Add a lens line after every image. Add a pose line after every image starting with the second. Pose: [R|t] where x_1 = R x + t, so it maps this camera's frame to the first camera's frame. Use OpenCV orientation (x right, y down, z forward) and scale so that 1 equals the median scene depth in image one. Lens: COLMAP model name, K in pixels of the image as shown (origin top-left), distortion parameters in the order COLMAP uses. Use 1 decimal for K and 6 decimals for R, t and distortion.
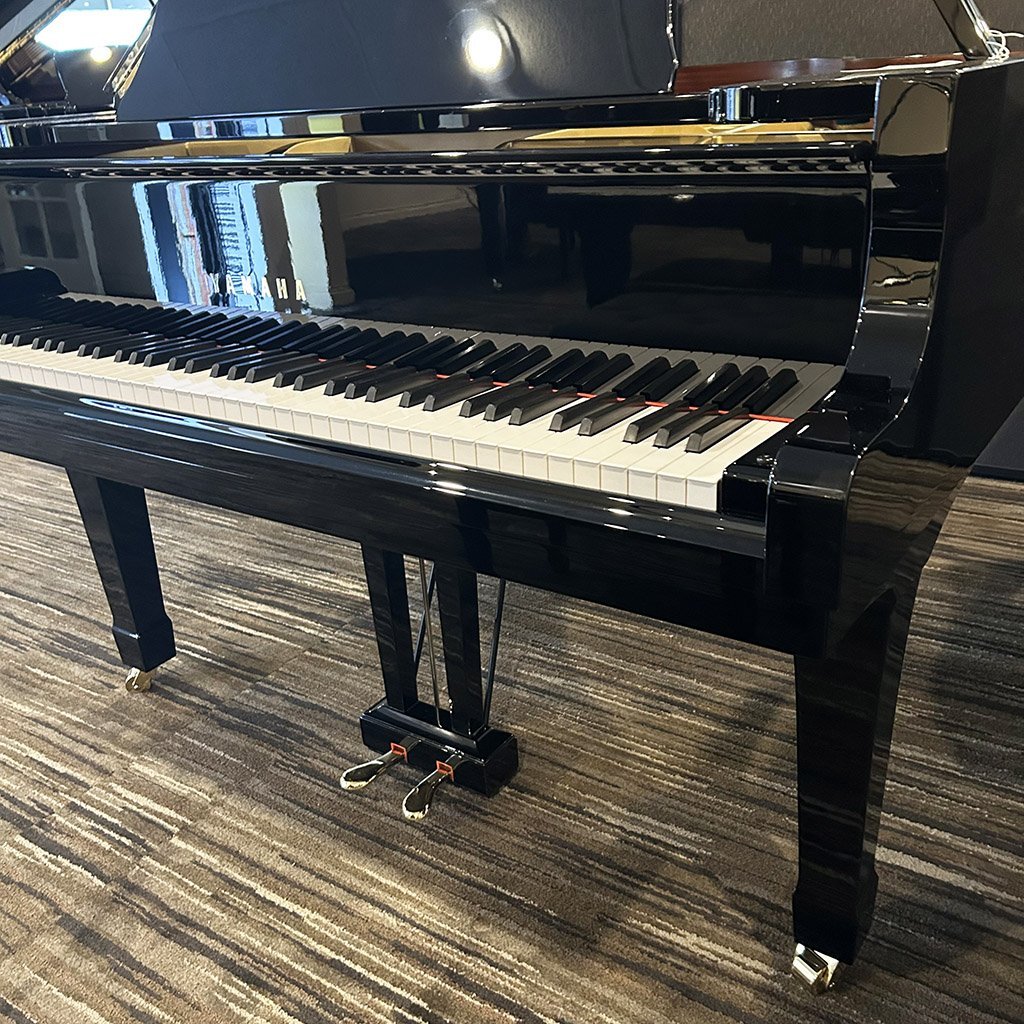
lens RADIAL K [[1033.7, 0, 511.0], [0, 1033.7, 505.8], [0, 0, 1]] dist [0.019027, 0.000000]
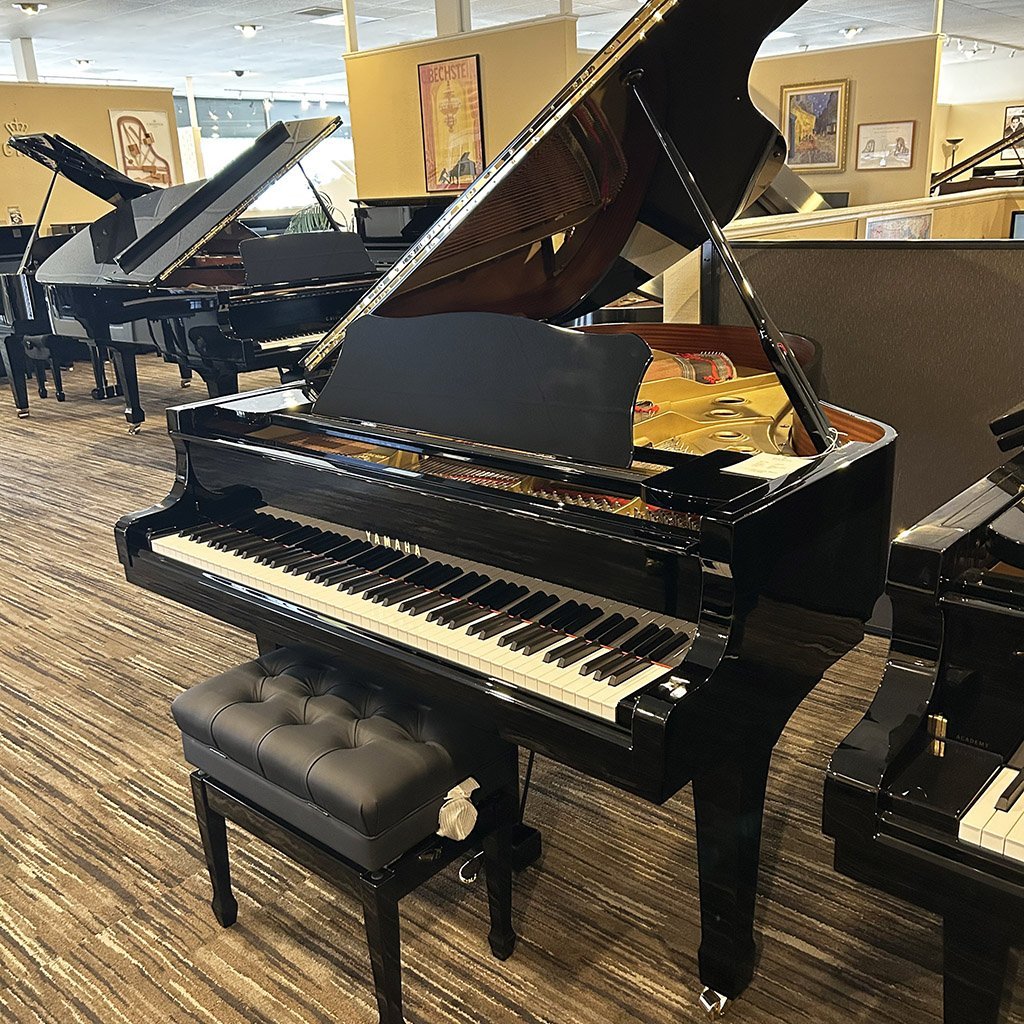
lens RADIAL K [[1033.7, 0, 505.7], [0, 1033.7, 504.2], [0, 0, 1]] dist [0.019027, 0.000000]
pose [[0.992562, 0.056217, -0.107981, 0.096089], [-0.065453, 0.994315, -0.083982, -0.119499], [0.102646, 0.090425, 0.990599, -0.534368]]
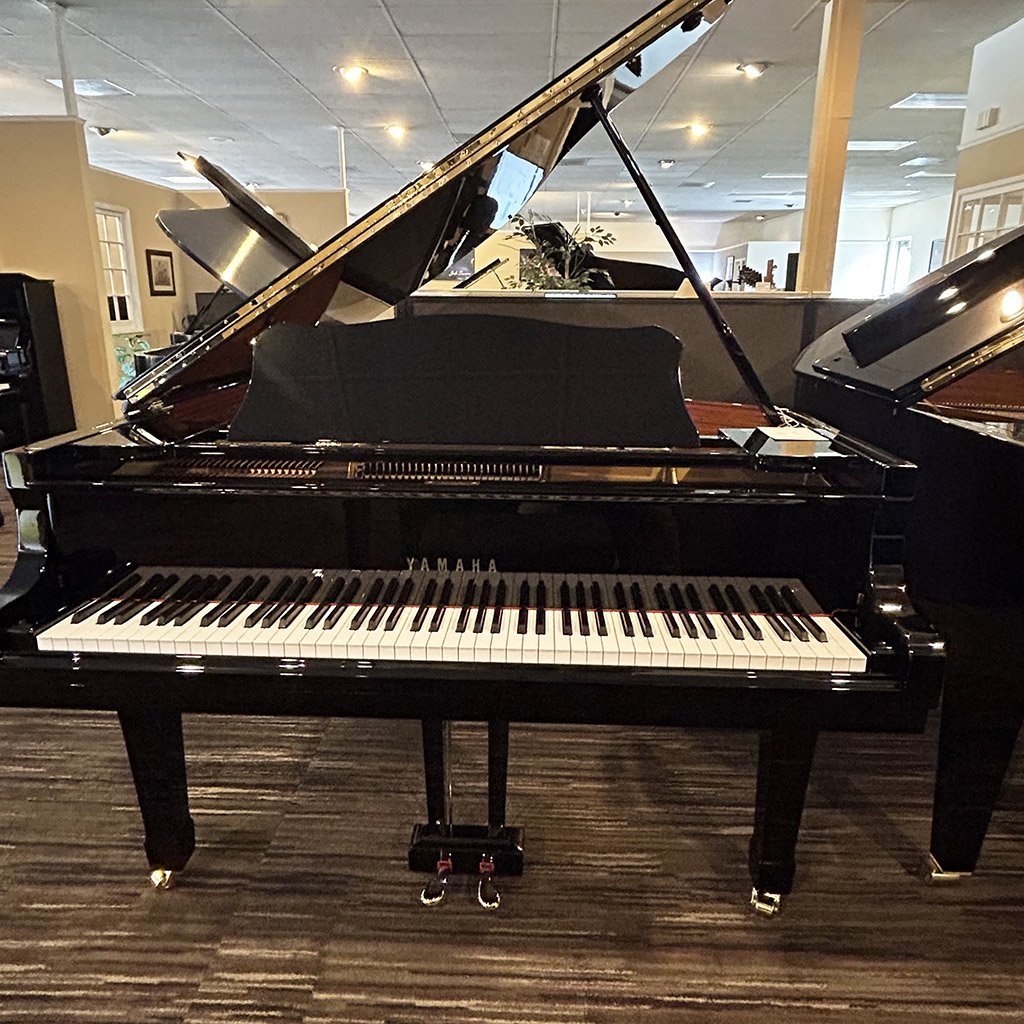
lens RADIAL K [[749.2, 0, 510.8], [0, 749.2, 510.6], [0, 0, 1]] dist [-0.013858, 0.006210]
pose [[0.840998, -0.078918, 0.535252, -0.608248], [0.149901, 0.984563, -0.090363, -0.146180], [-0.519858, 0.156230, 0.839845, 0.040621]]
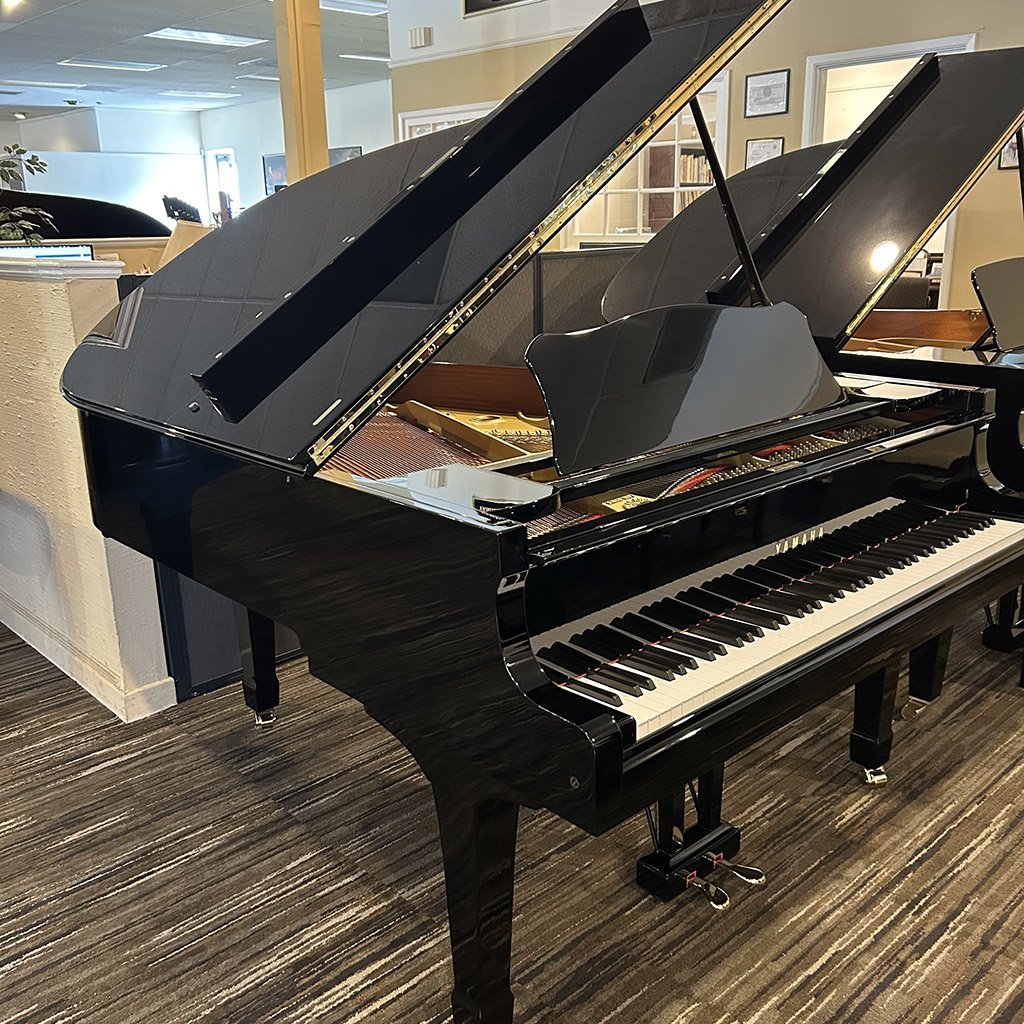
lens RADIAL K [[1033.7, 0, 505.4], [0, 1033.7, 519.0], [0, 0, 1]] dist [0.019027, 0.000000]
pose [[0.210693, -0.214886, 0.953642, -1.512335], [0.381561, 0.916236, 0.122157, -0.497630], [-0.900011, 0.338135, 0.275037, 0.790852]]
